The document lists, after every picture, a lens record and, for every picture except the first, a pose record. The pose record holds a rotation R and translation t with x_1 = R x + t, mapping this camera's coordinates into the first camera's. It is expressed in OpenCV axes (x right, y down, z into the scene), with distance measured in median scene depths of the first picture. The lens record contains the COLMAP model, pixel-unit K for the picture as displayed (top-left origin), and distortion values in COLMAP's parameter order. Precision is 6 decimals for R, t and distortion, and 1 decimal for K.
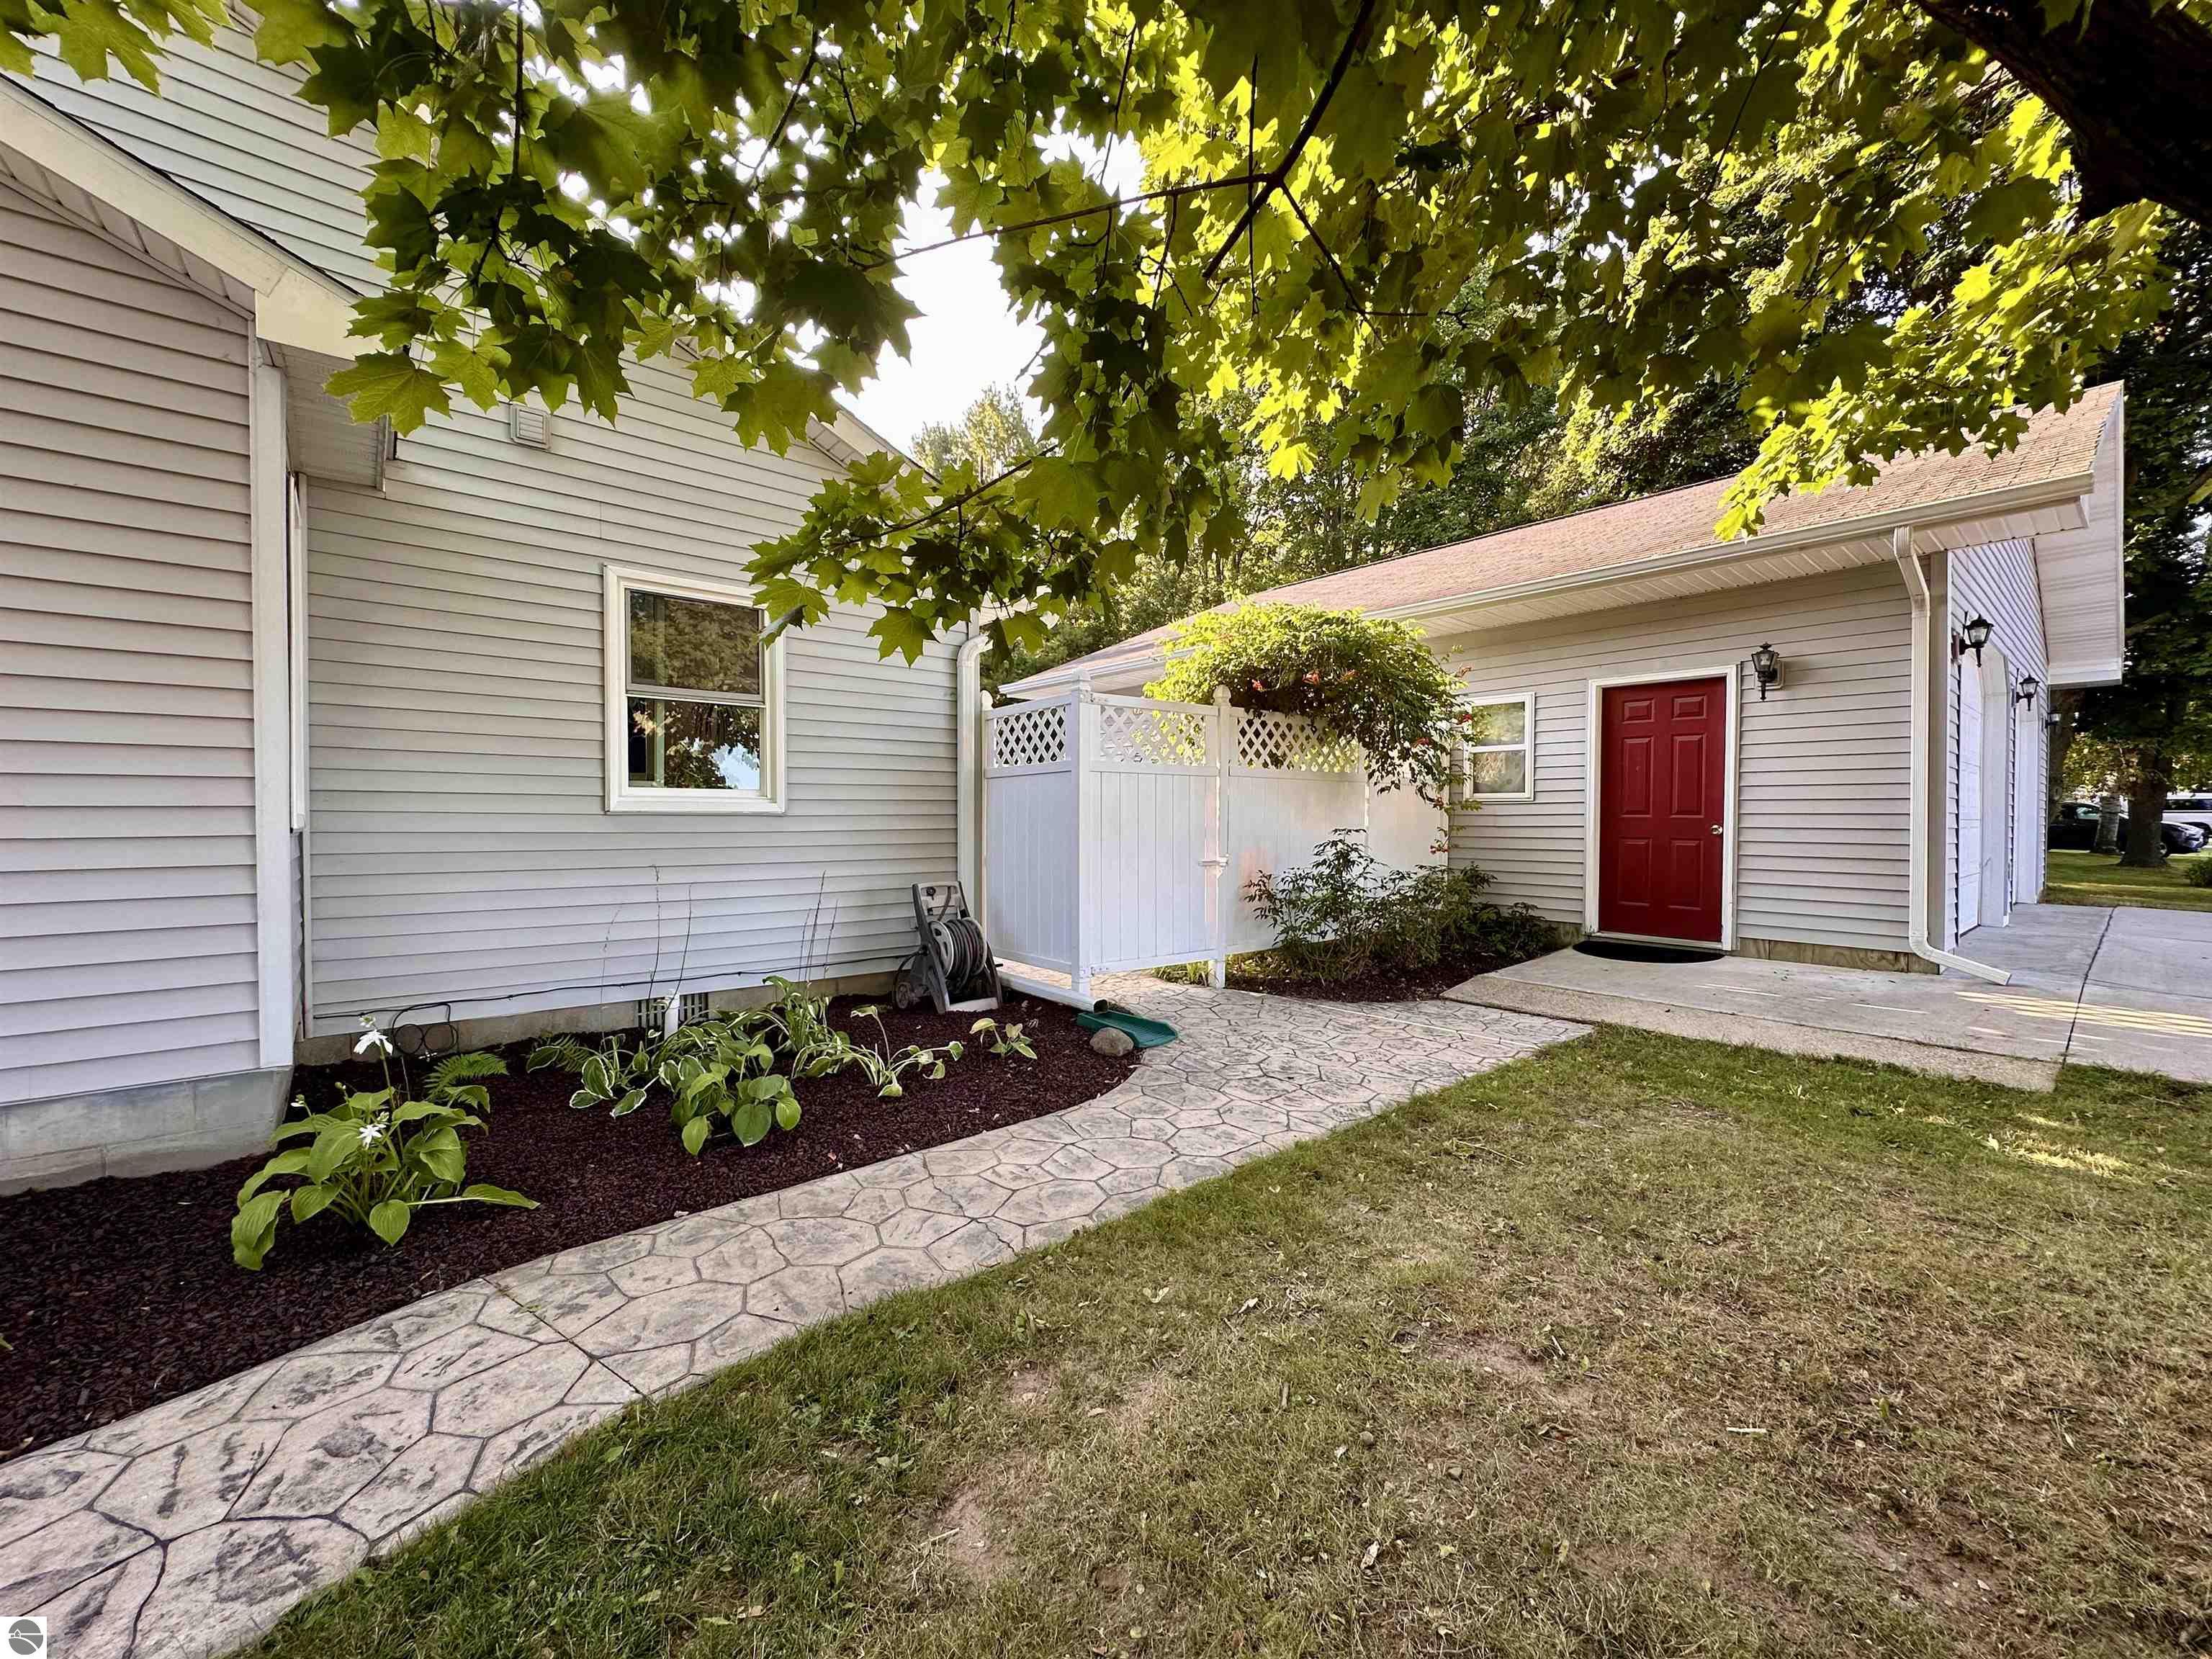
lens RADIAL K [[873.7, 0, 1099.9], [0, 873.7, 820.1], [0, 0, 1]] dist [0.002700, 0.000218]
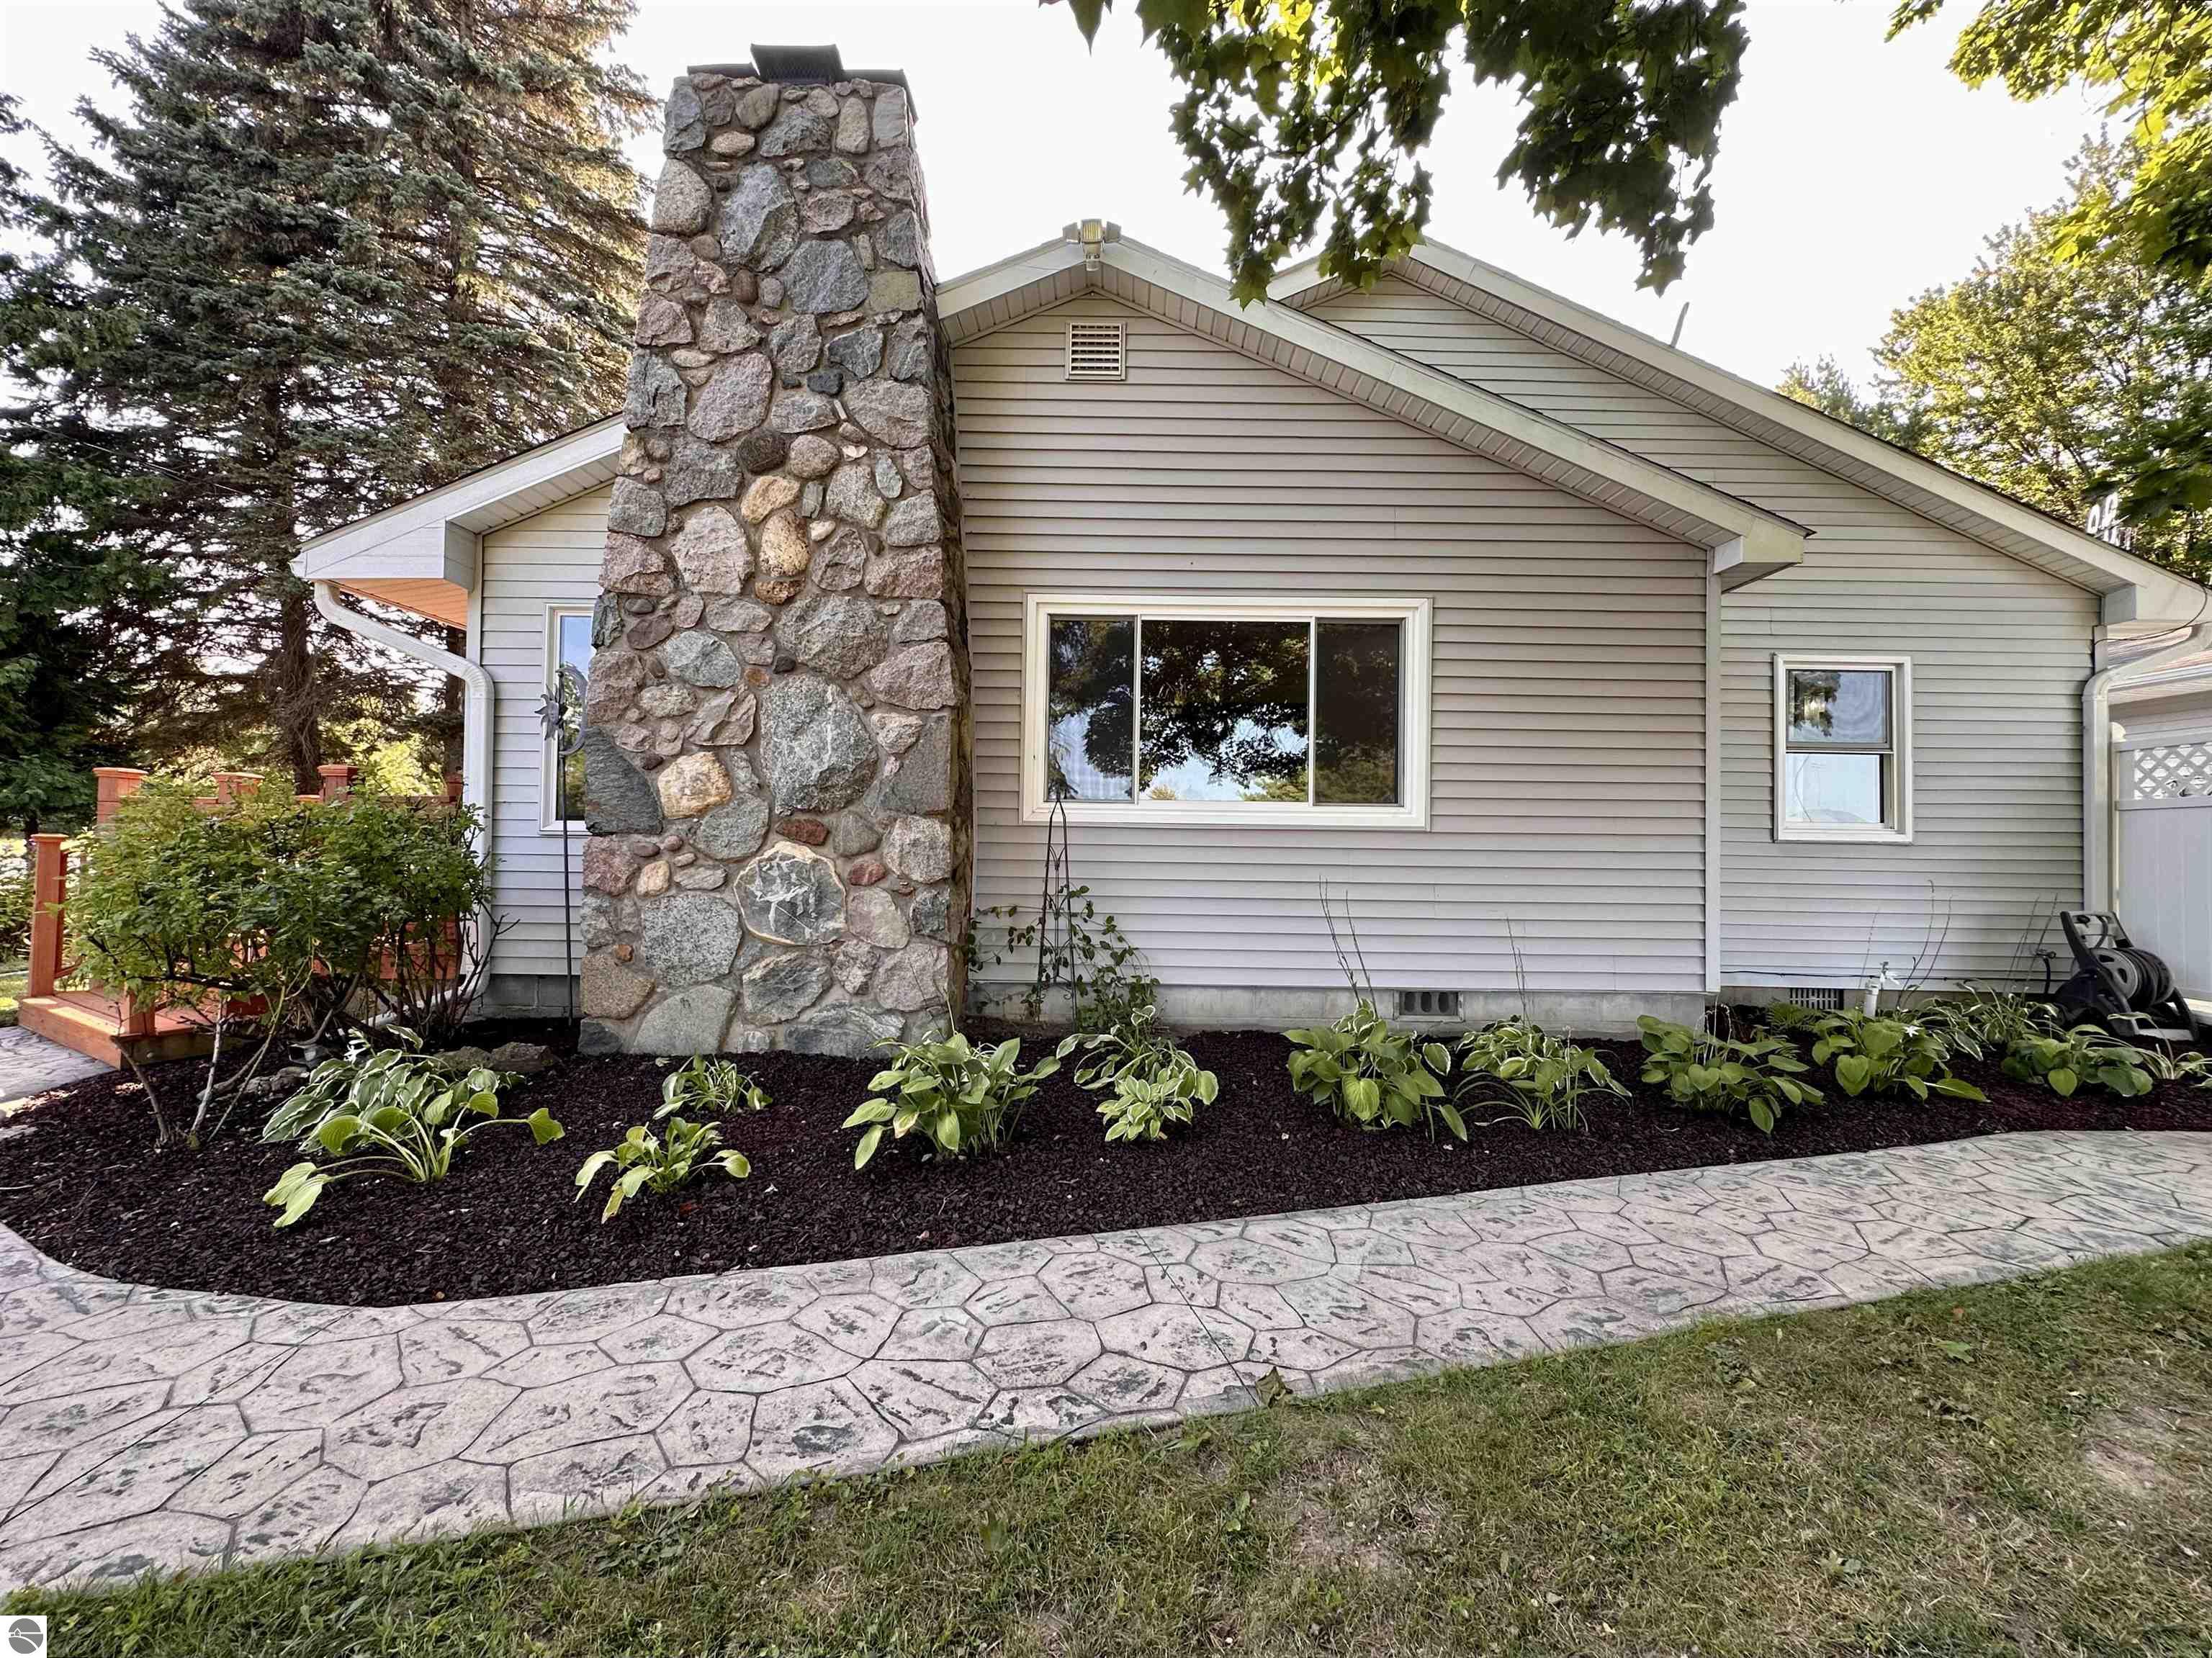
lens RADIAL K [[873.6, 0, 1104.8], [0, 873.6, 834.8], [0, 0, 1]] dist [0.002700, 0.000218]
pose [[0.771082, 0.007841, -0.636688, -0.448444], [-0.017584, 0.999805, -0.008983, 0.010628], [0.636493, 0.018123, 0.771069, -0.589745]]
